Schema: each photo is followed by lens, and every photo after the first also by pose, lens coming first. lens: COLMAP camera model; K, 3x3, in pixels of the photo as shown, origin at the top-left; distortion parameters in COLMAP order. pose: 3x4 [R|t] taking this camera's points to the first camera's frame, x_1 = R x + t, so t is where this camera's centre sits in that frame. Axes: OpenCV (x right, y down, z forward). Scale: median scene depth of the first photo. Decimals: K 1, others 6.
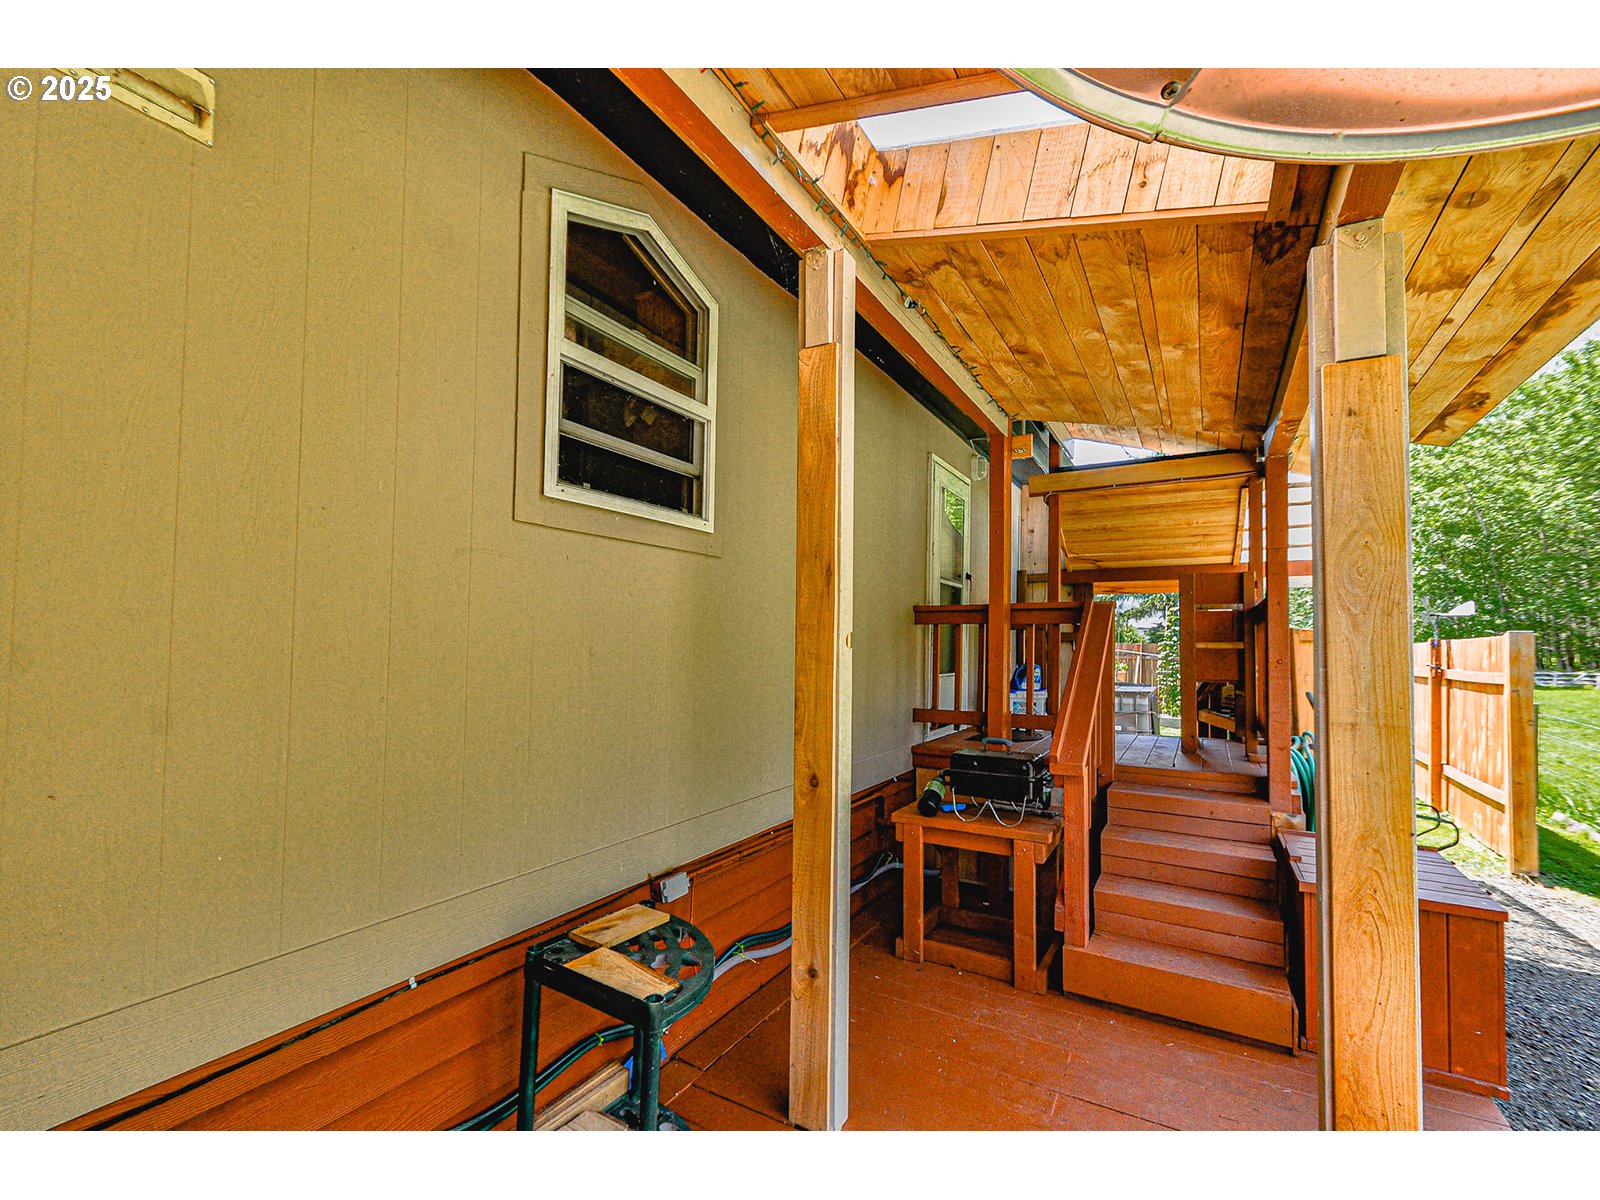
lens RADIAL K [[707.5, 0, 790.9], [0, 707.5, 608.7], [0, 0, 1]] dist [0.009681, -0.003520]
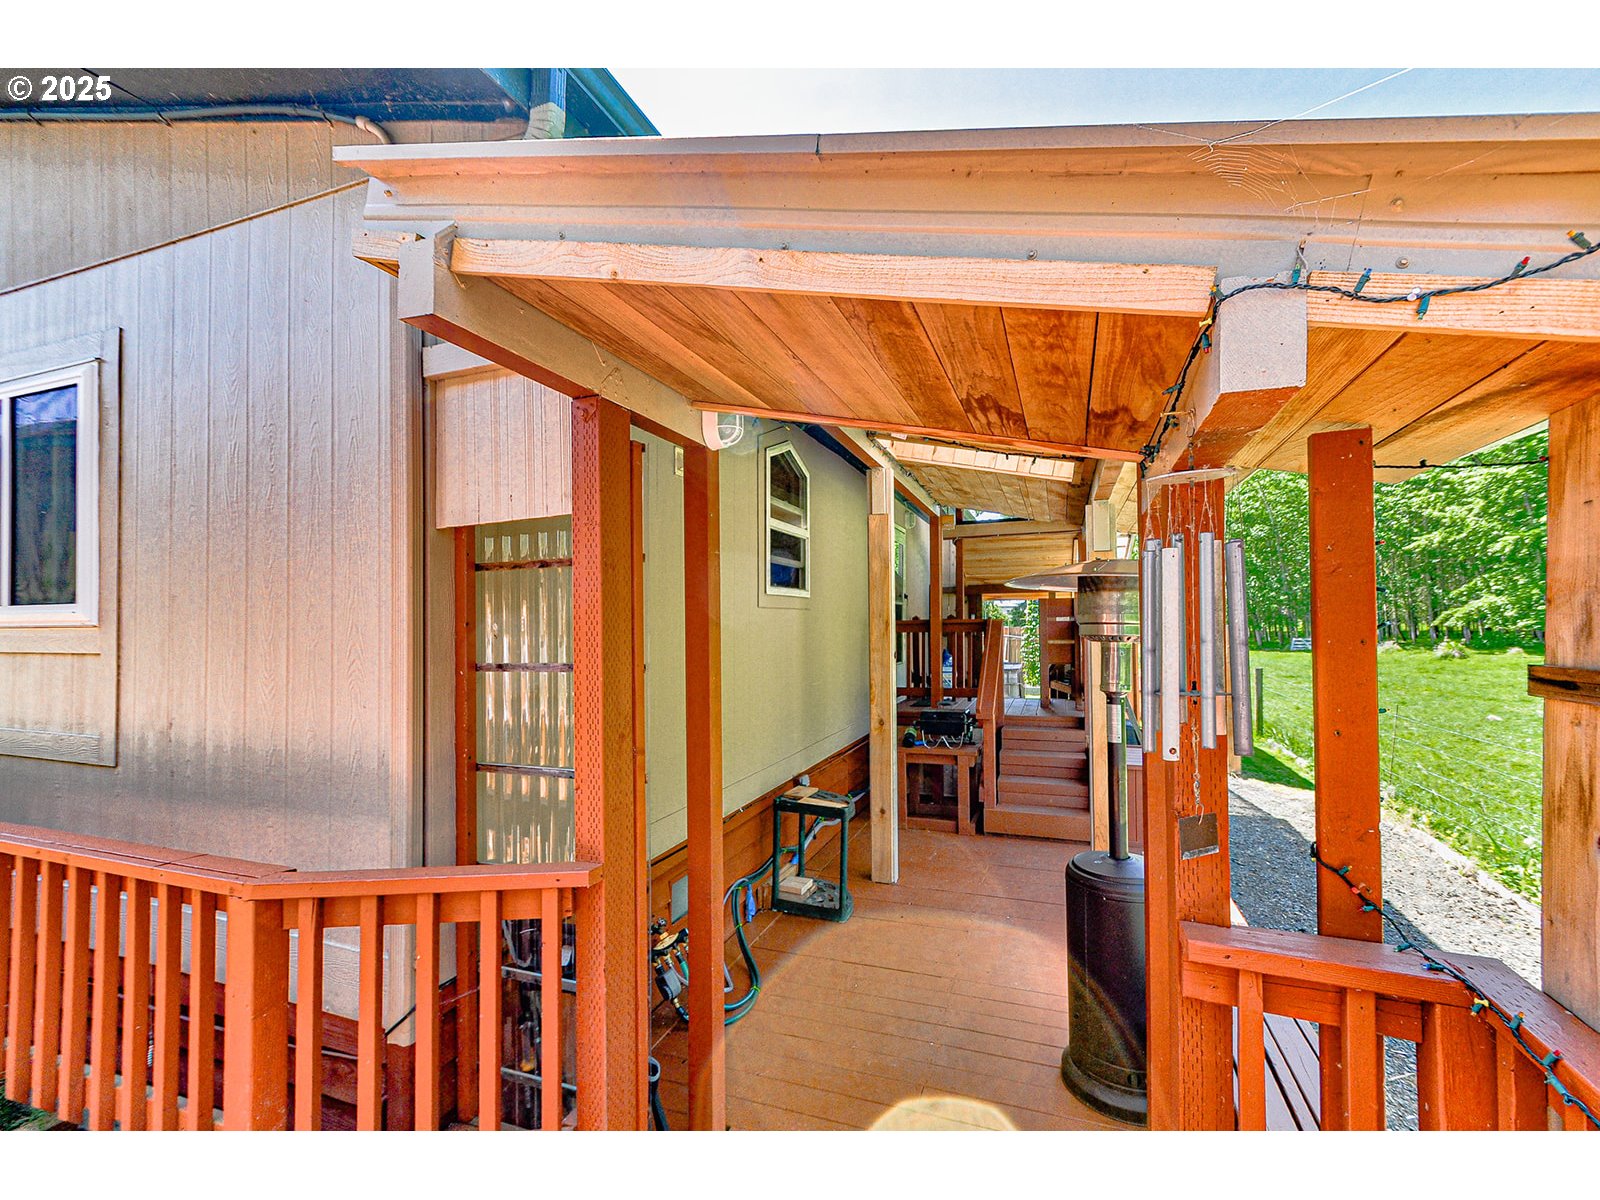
lens RADIAL K [[707.5, 0, 803.8], [0, 707.5, 605.4], [0, 0, 1]] dist [0.009681, -0.003520]
pose [[0.983086, -0.018275, 0.182232, -0.332803], [0.014837, 0.999686, 0.020214, -0.087534], [-0.182544, -0.017169, 0.983048, -0.597922]]
